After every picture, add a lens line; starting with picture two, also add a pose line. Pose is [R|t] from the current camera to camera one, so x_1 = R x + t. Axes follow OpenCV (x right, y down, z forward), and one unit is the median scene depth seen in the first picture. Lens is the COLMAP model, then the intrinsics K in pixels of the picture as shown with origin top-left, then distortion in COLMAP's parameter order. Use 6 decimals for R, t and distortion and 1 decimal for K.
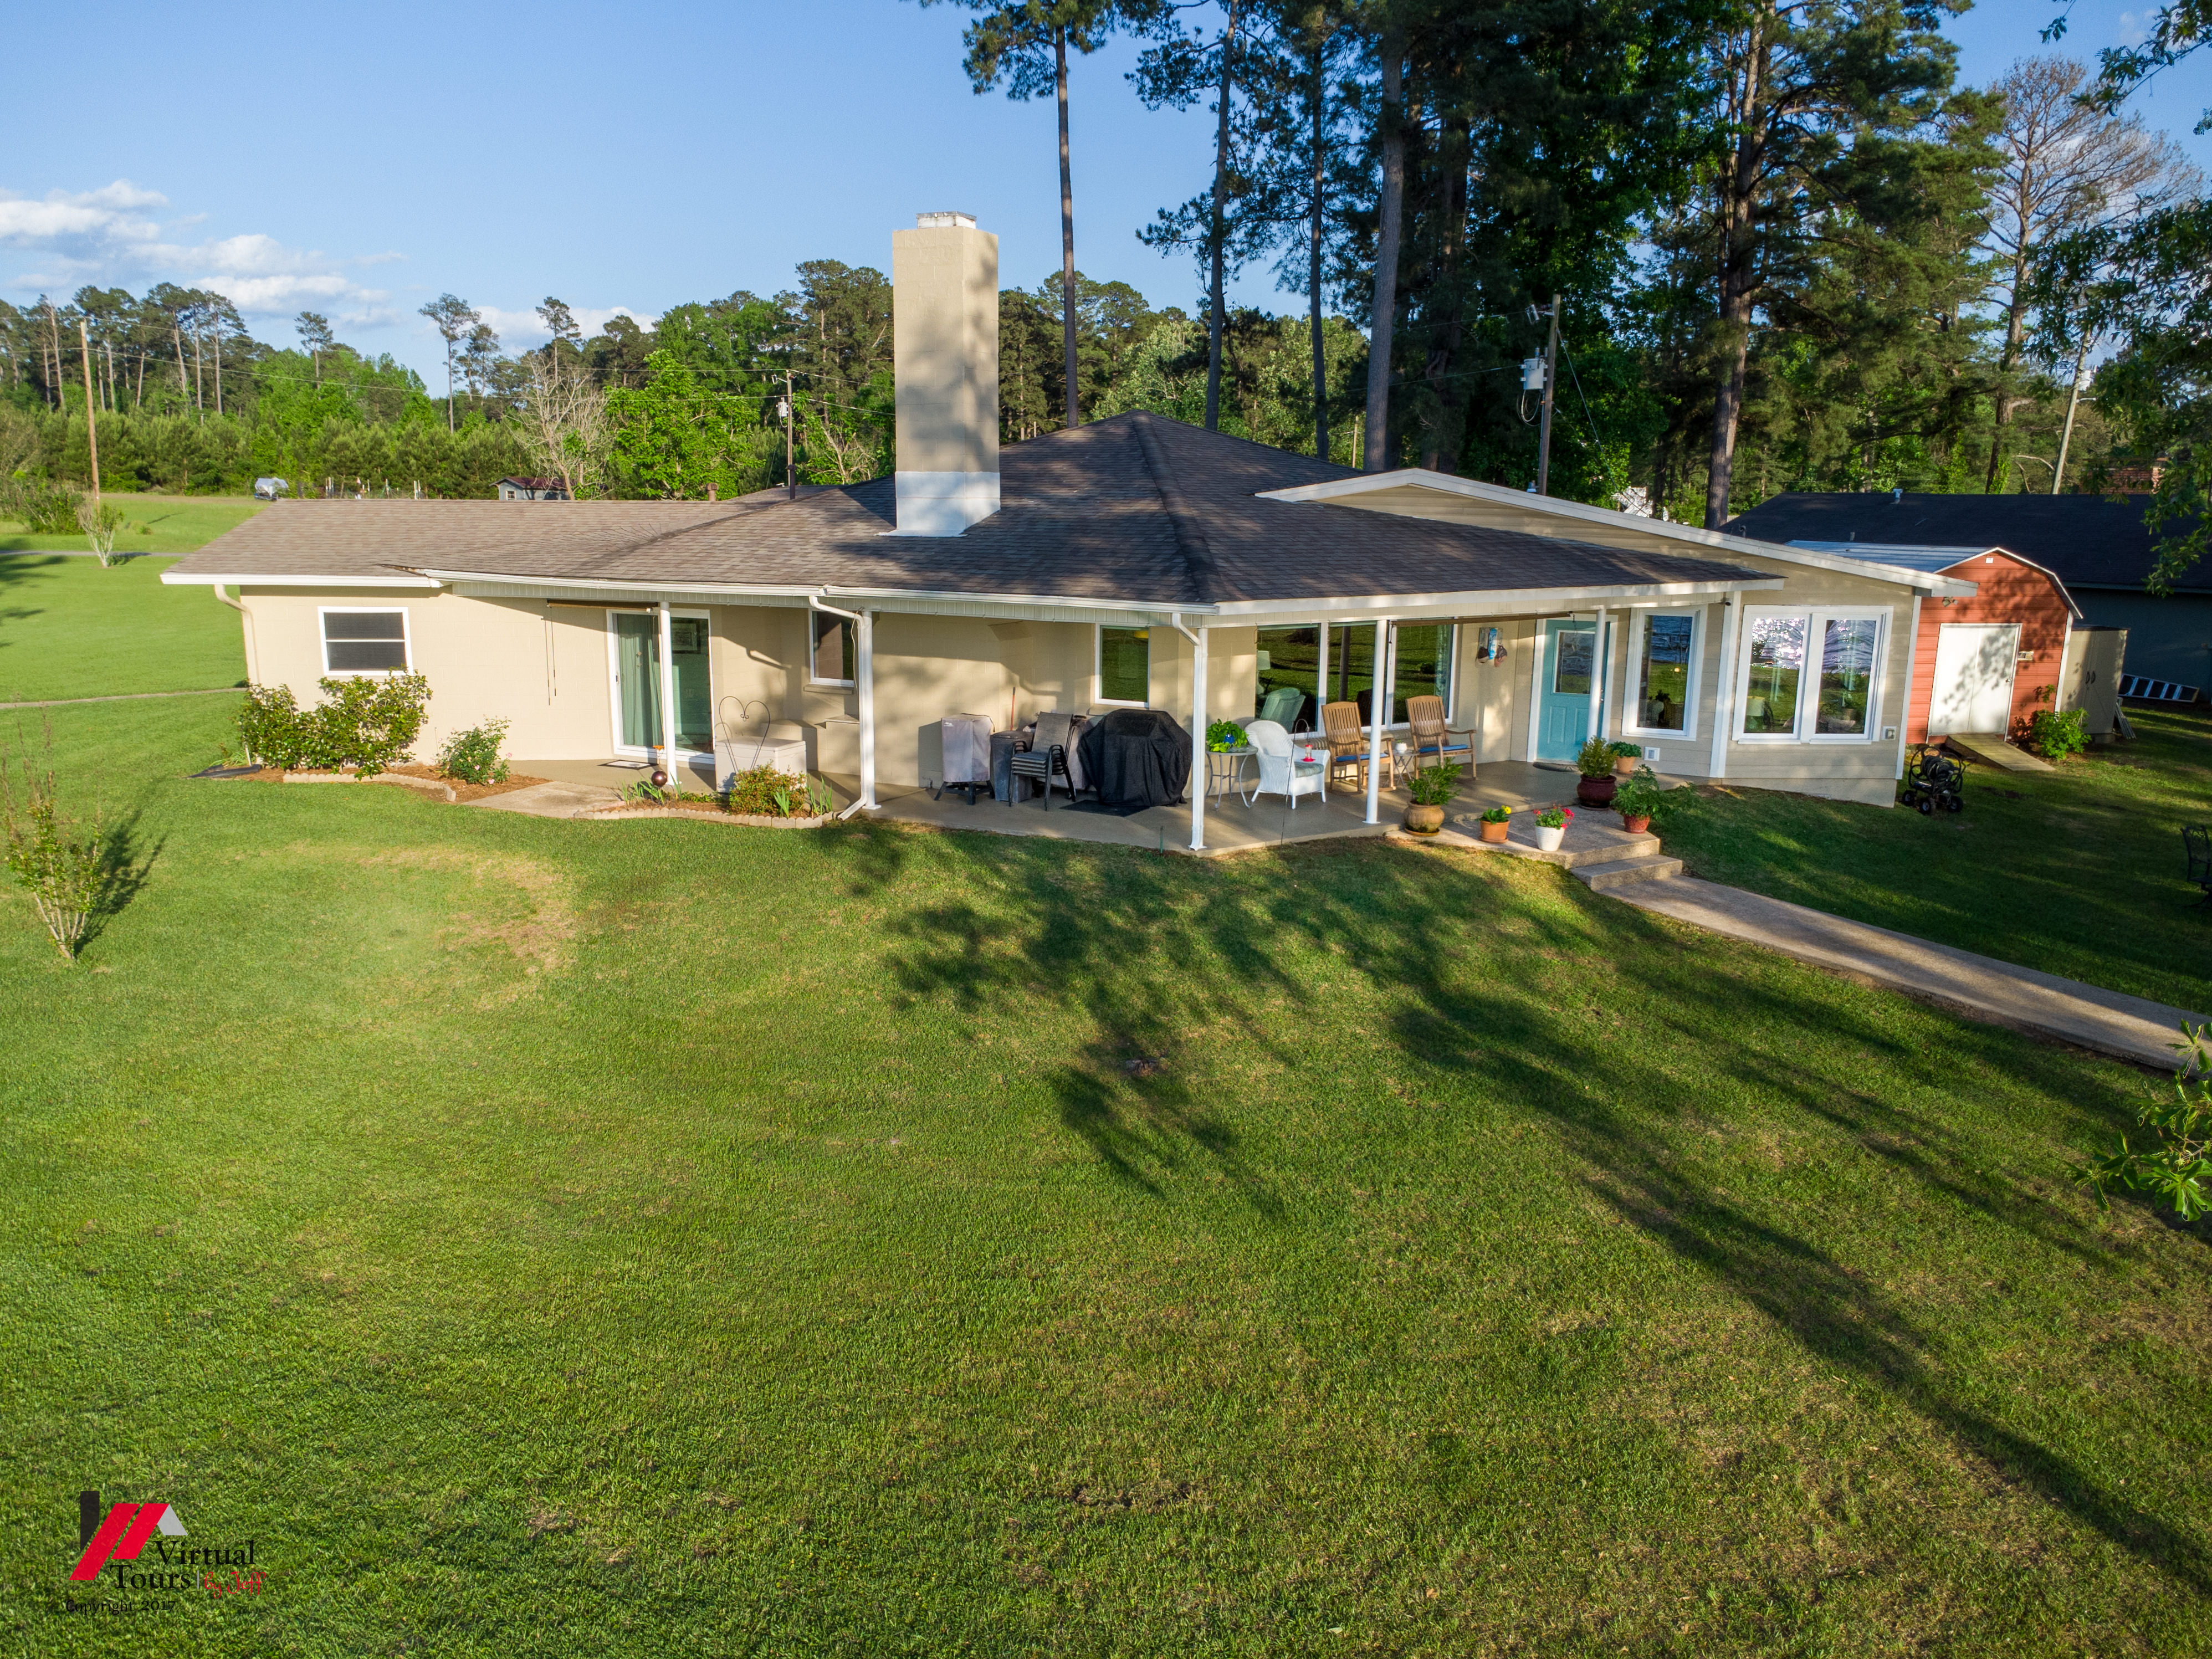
lens RADIAL K [[1610.4, 0, 1096.4], [0, 1610.4, 812.9], [0, 0, 1]] dist [0.011317, 0.013134]
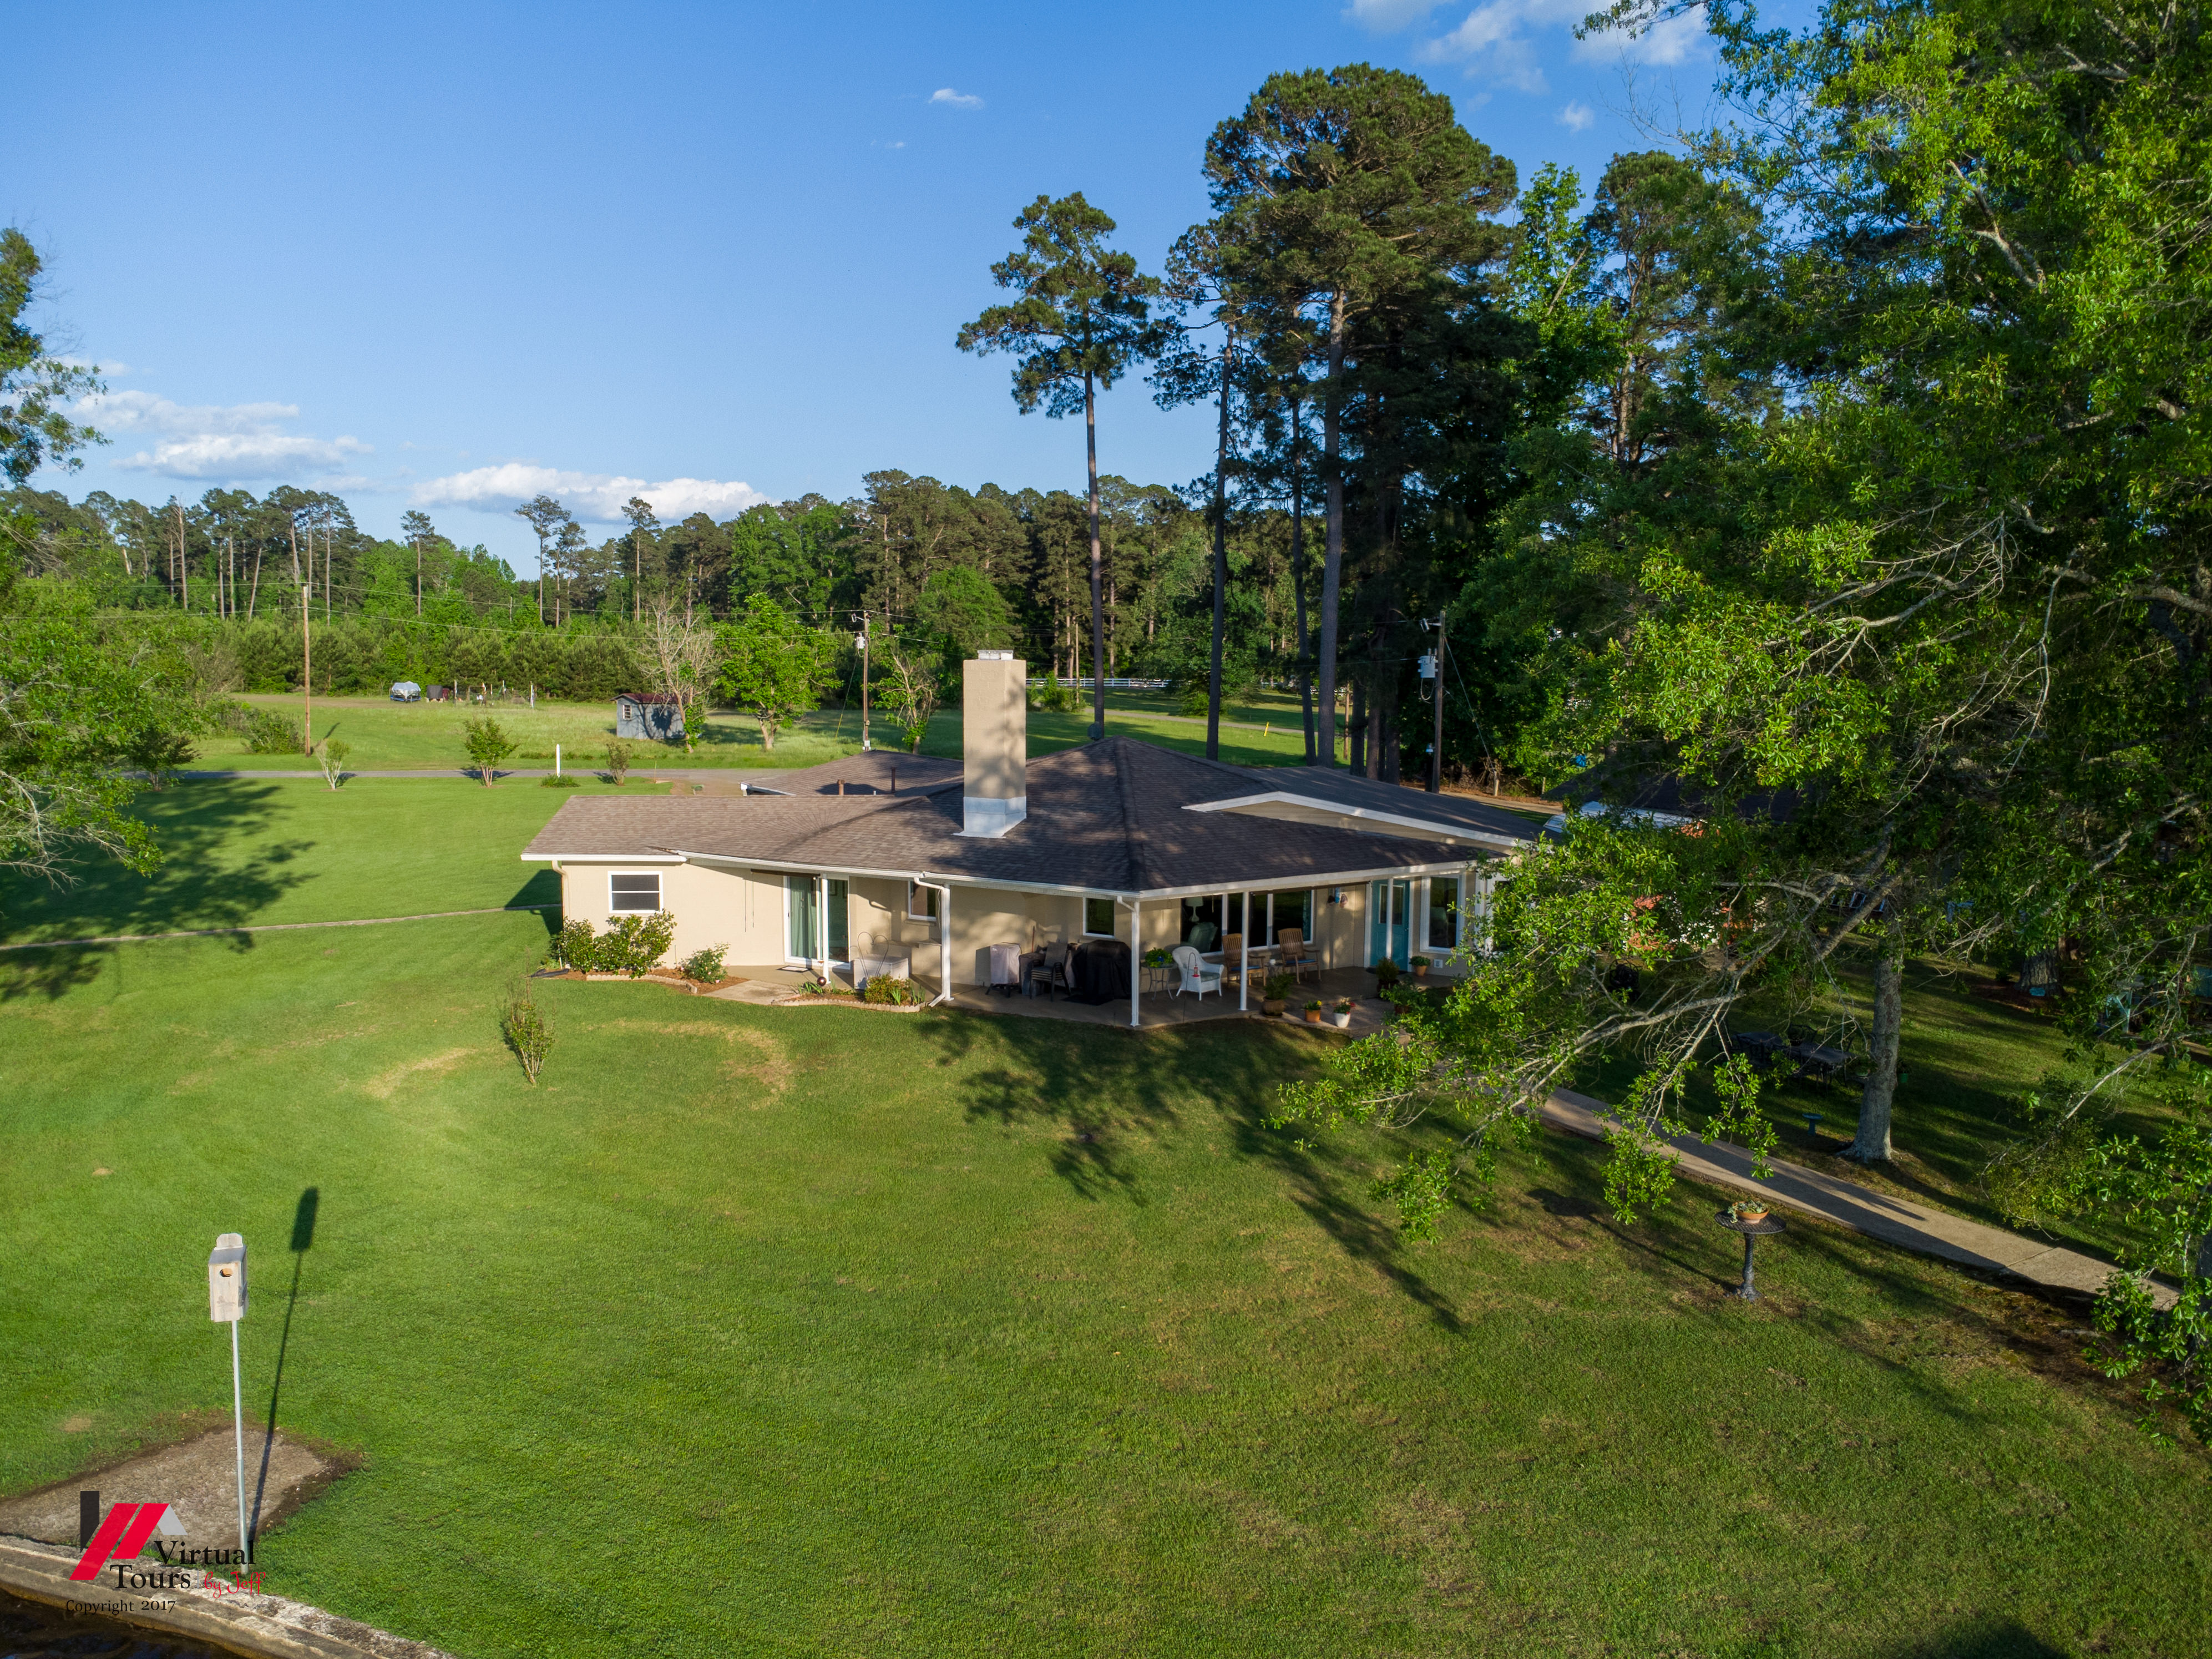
lens RADIAL K [[1610.4, 0, 1086.5], [0, 1610.4, 837.1], [0, 0, 1]] dist [0.011317, 0.013134]
pose [[0.999325, -0.000981, -0.036731, 0.022106], [-0.002071, 0.996550, -0.082968, -0.010866], [0.036686, 0.082988, 0.995875, -0.226589]]
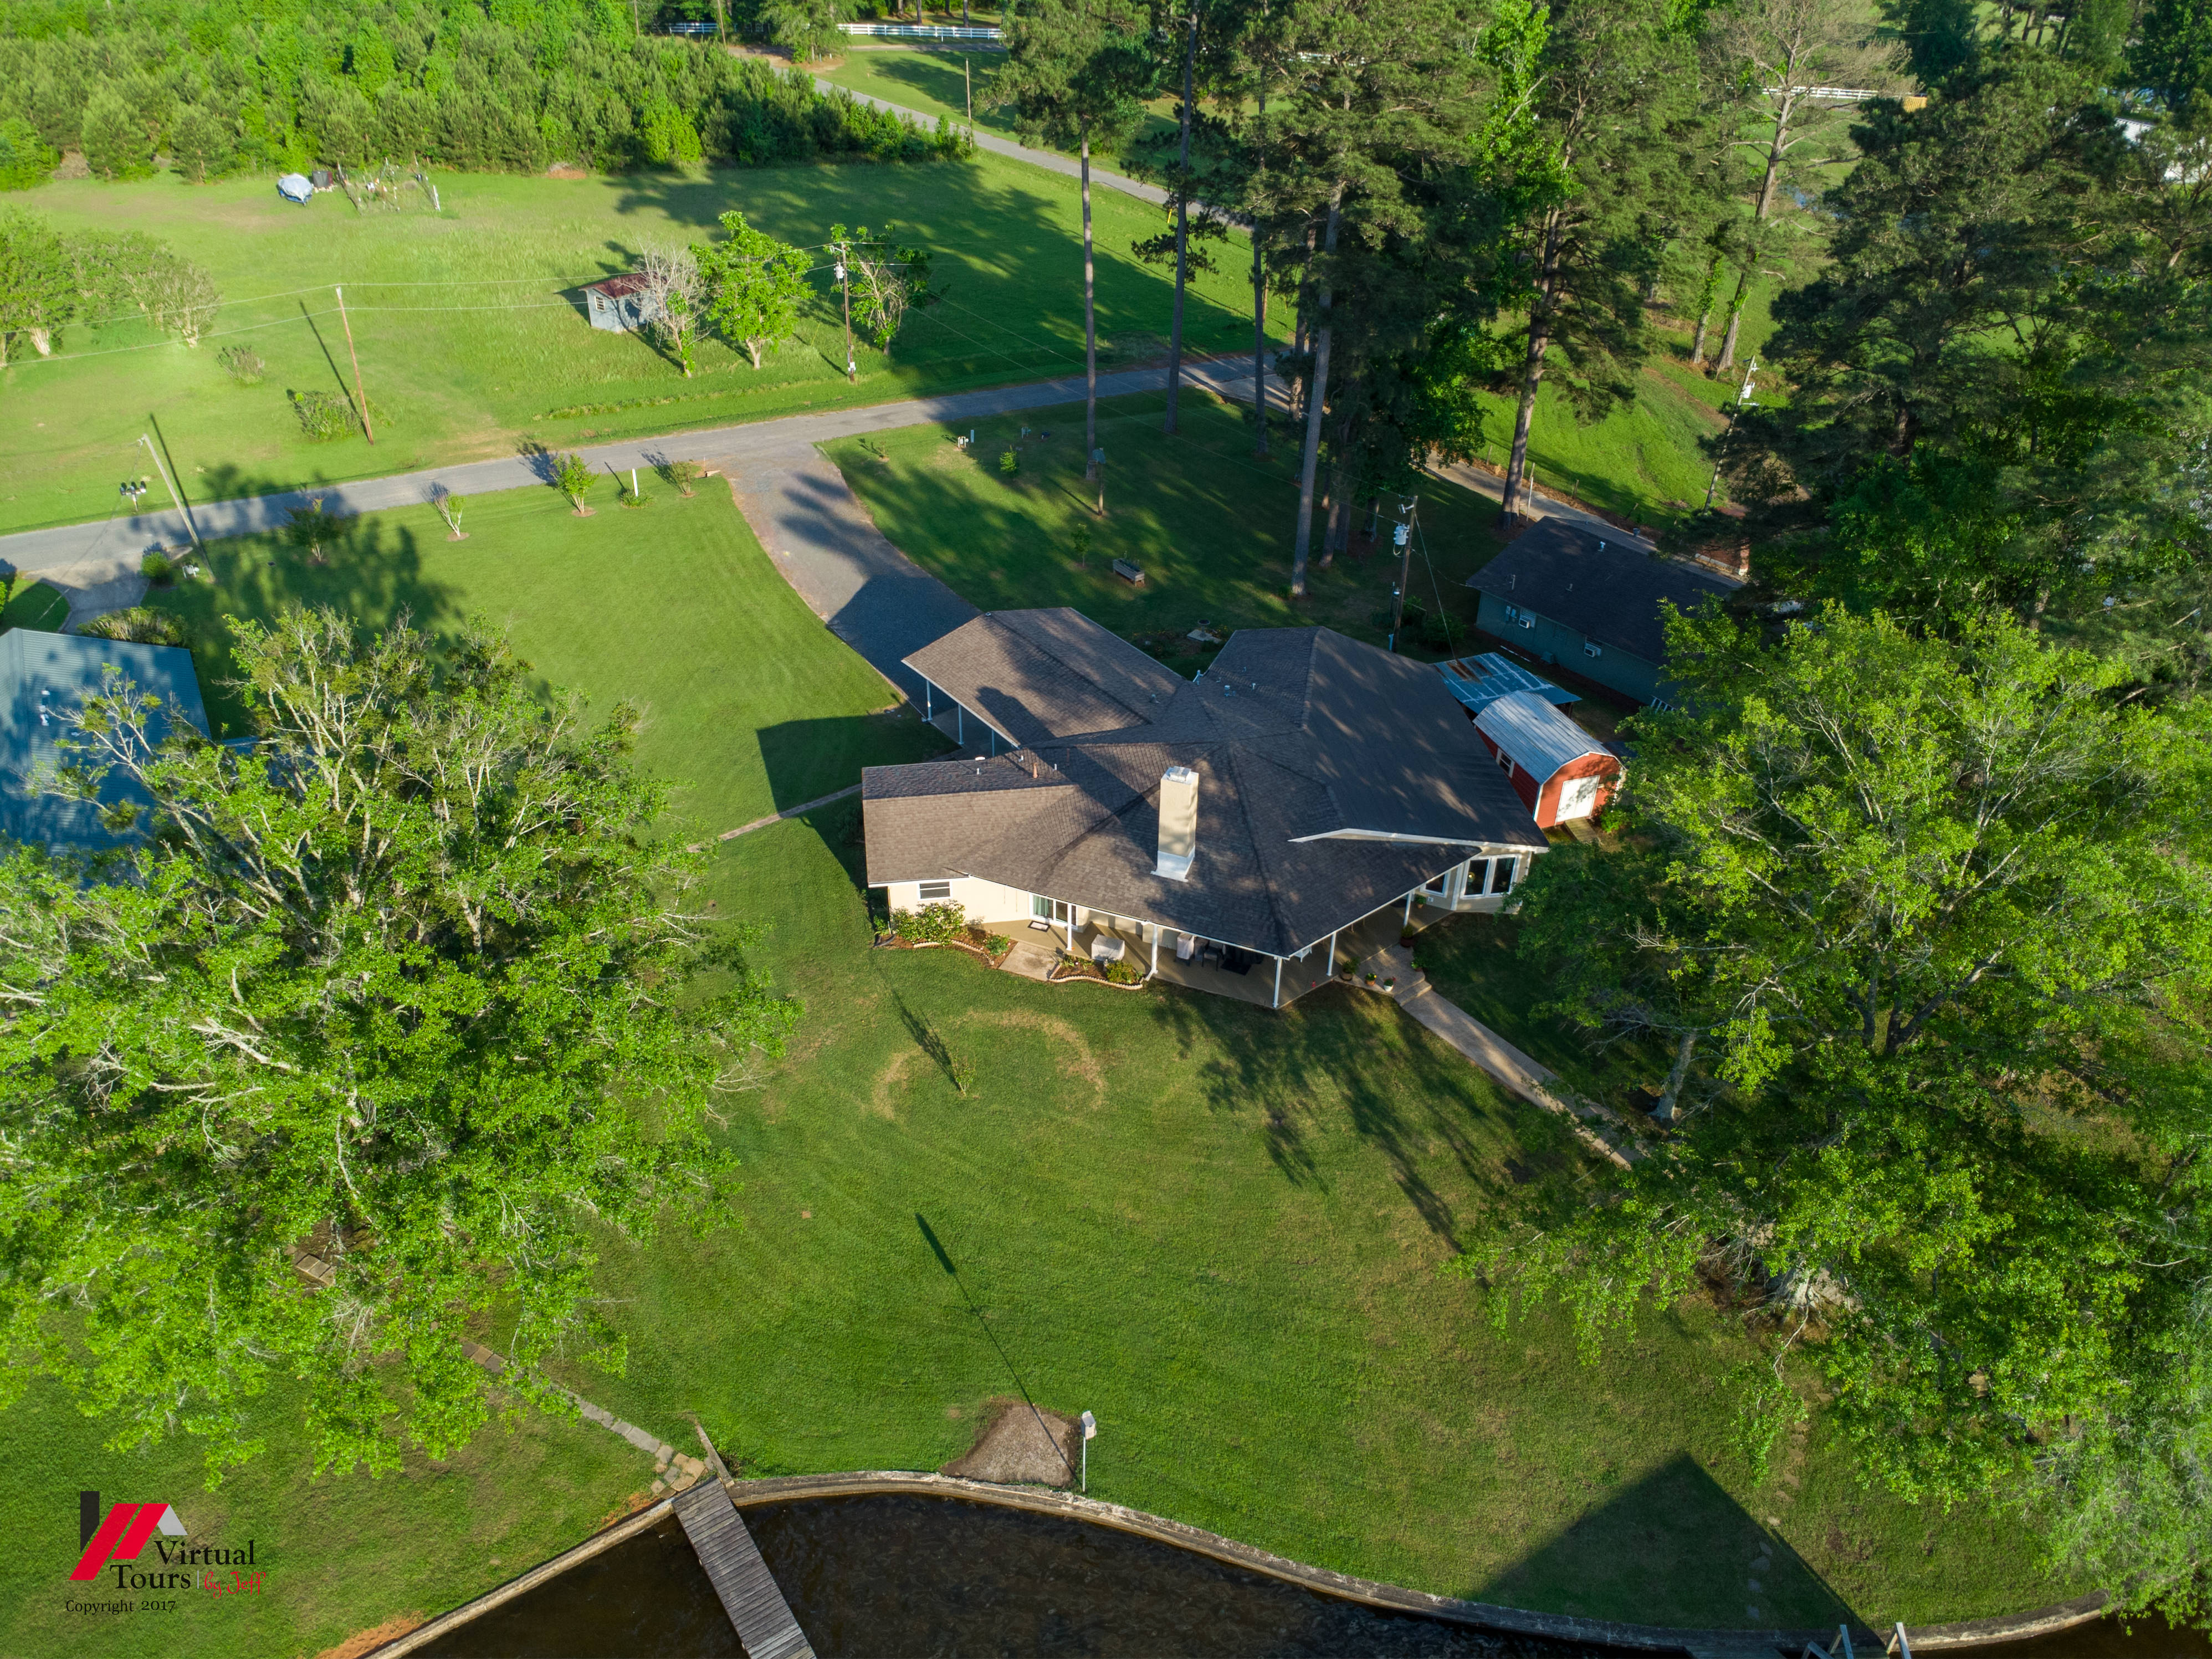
lens RADIAL K [[1610.4, 0, 1102.2], [0, 1610.4, 833.1], [0, 0, 1]] dist [0.011317, 0.013134]
pose [[0.995277, -0.052027, 0.081954, -0.149347], [0.015894, 0.920192, 0.391144, -0.442771], [-0.095763, -0.387994, 0.916673, -0.493603]]
